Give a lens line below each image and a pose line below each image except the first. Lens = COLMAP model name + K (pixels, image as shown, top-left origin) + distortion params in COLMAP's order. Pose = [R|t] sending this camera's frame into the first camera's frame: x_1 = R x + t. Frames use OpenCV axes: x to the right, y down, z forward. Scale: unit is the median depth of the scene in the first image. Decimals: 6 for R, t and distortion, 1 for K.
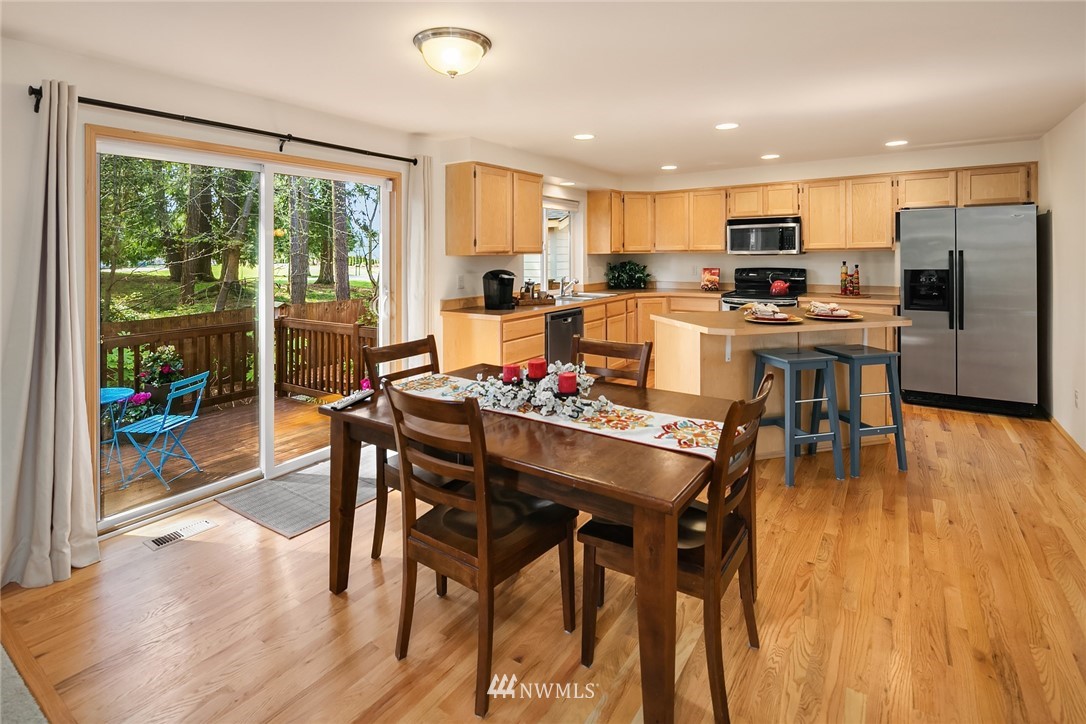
lens RADIAL K [[528.6, 0, 548.6], [0, 528.6, 280.7], [0, 0, 1]] dist [-0.003073, -0.002398]
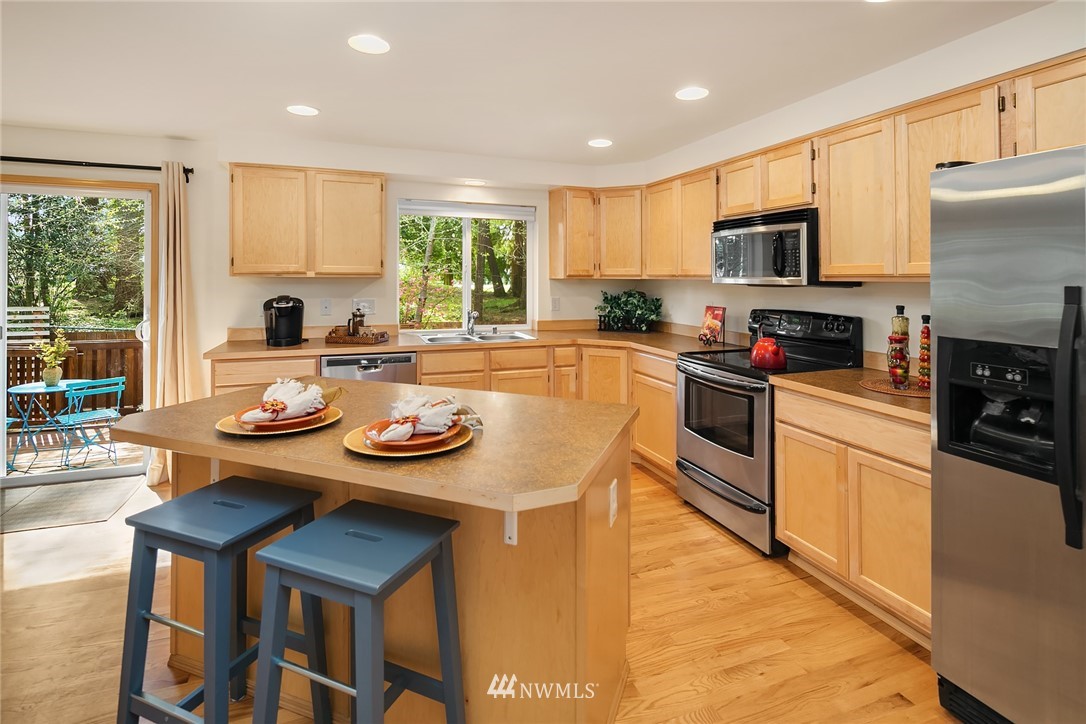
lens RADIAL K [[528.6, 0, 548.6], [0, 528.6, 280.7], [0, 0, 1]] dist [-0.003073, -0.002398]
pose [[0.808986, 0.019461, -0.587506, 0.588976], [-0.043010, 0.998733, -0.026142, -0.033668], [0.586252, 0.046417, 0.808798, 0.493289]]
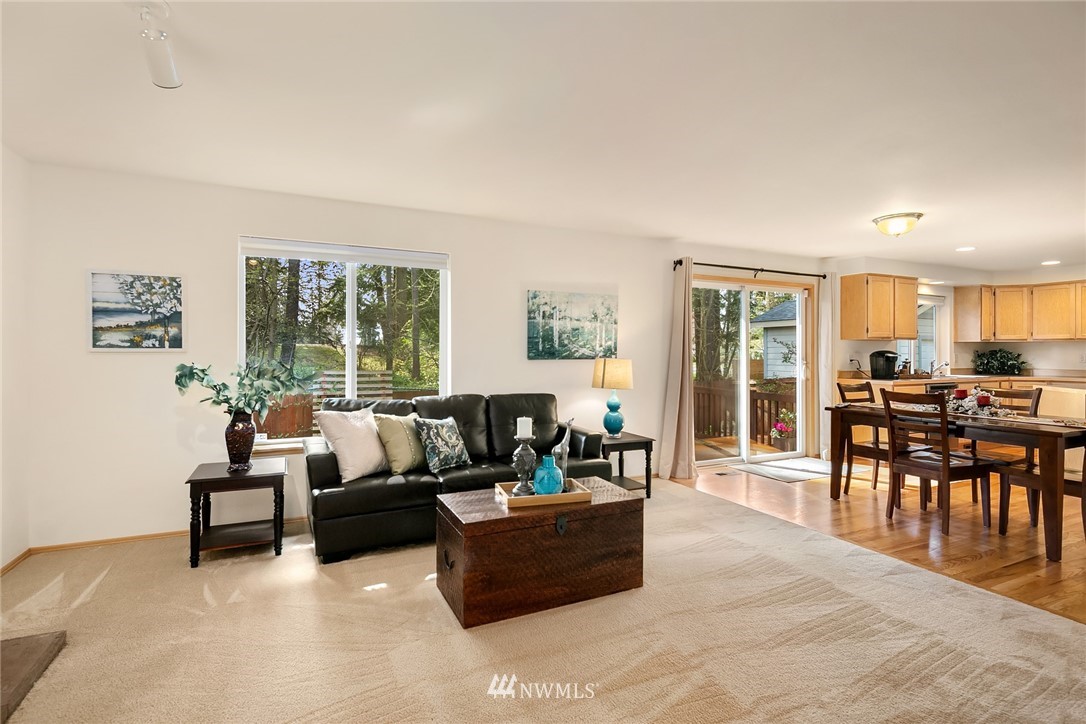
lens RADIAL K [[526.3, 0, 541.9], [0, 526.3, 353.3], [0, 0, 1]] dist [-0.001807, -0.000673]
pose [[0.859154, 0.014787, -0.511504, -0.130773], [-0.037546, 0.998710, -0.034193, 0.054966], [0.510338, 0.048582, 0.858600, -0.508778]]
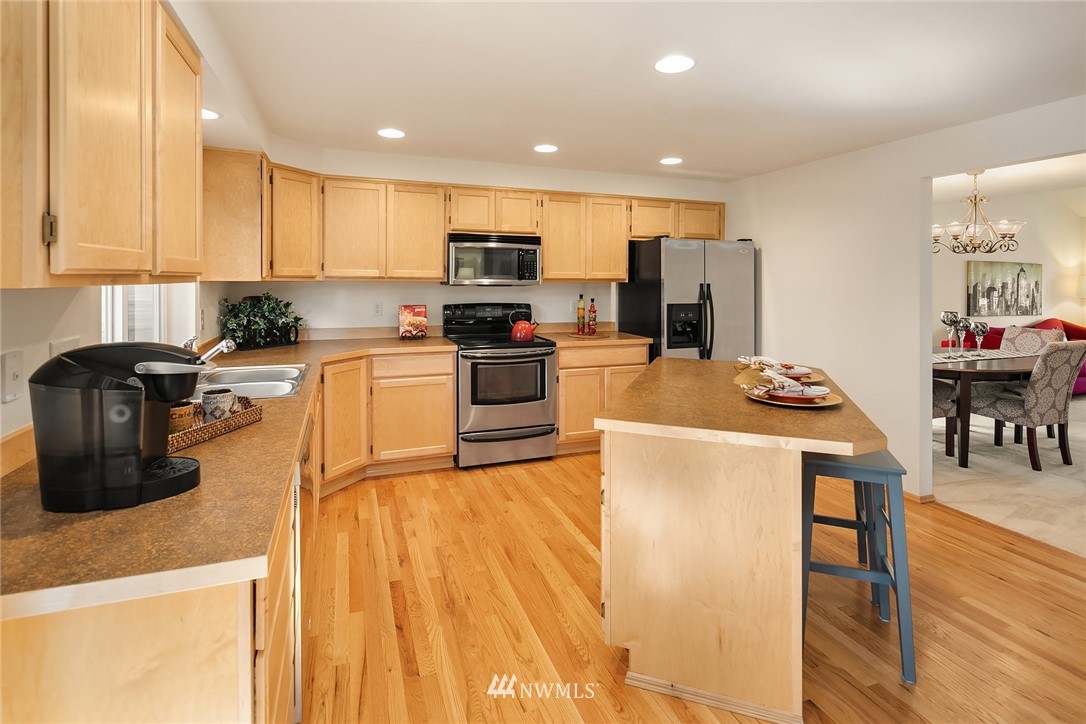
lens RADIAL K [[528.6, 0, 548.6], [0, 528.6, 280.7], [0, 0, 1]] dist [-0.003073, -0.002398]
pose [[0.580654, 0.012350, 0.814057, -0.151259], [0.028143, 0.998983, -0.035229, -0.030374], [-0.813664, 0.043366, 0.579716, 0.565497]]
